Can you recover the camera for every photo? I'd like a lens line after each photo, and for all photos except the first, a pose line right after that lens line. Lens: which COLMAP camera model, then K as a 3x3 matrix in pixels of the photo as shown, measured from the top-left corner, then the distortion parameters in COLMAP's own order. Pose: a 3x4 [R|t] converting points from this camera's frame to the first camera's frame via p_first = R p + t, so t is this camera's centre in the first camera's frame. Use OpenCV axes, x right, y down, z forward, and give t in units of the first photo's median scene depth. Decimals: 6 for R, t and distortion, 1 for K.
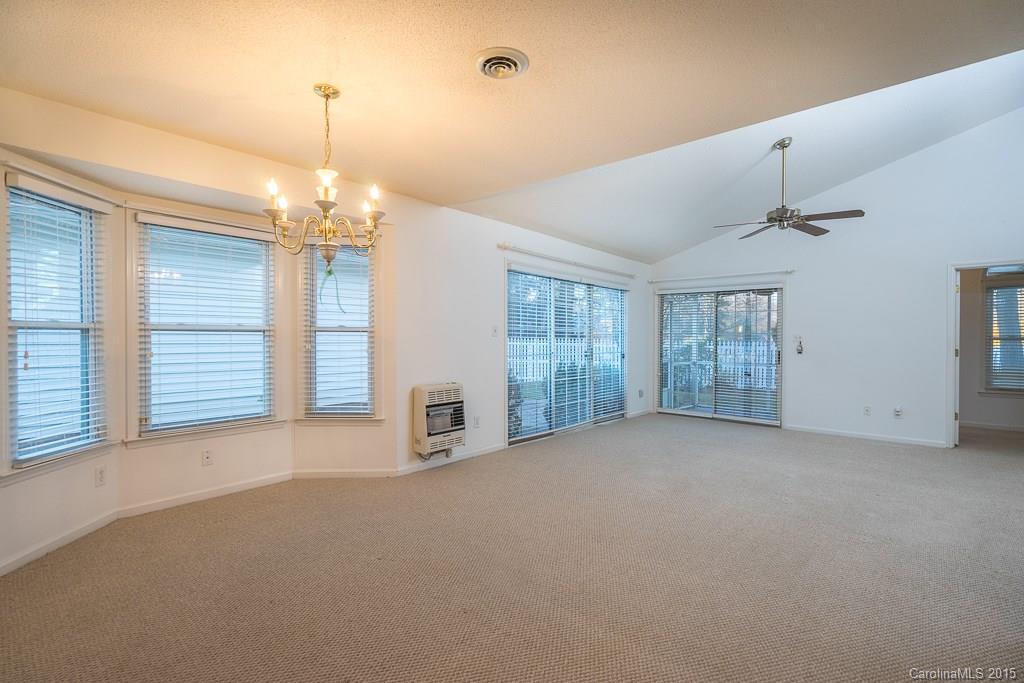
lens RADIAL K [[469.3, 0, 509.5], [0, 469.3, 335.9], [0, 0, 1]] dist [-0.000115, 0.000064]
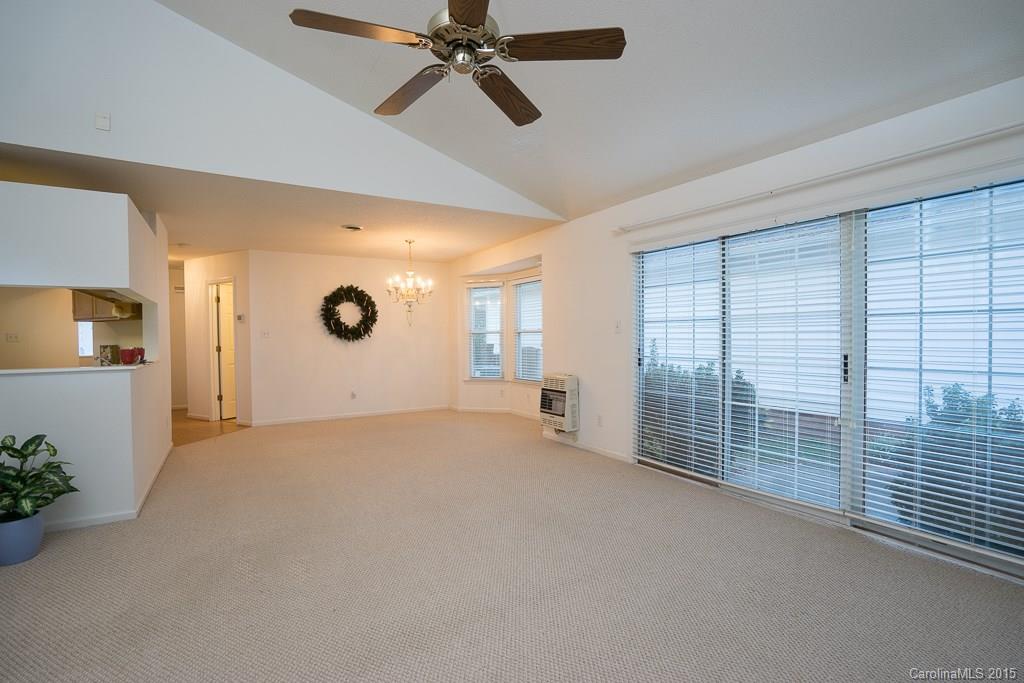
lens RADIAL K [[469.3, 0, 508.6], [0, 469.3, 344.4], [0, 0, 1]] dist [-0.000115, 0.000064]
pose [[-0.293825, 0.013959, -0.955757, 1.042192], [0.008328, 0.999893, 0.012043, 0.010222], [0.955823, -0.004421, -0.293910, 1.233241]]
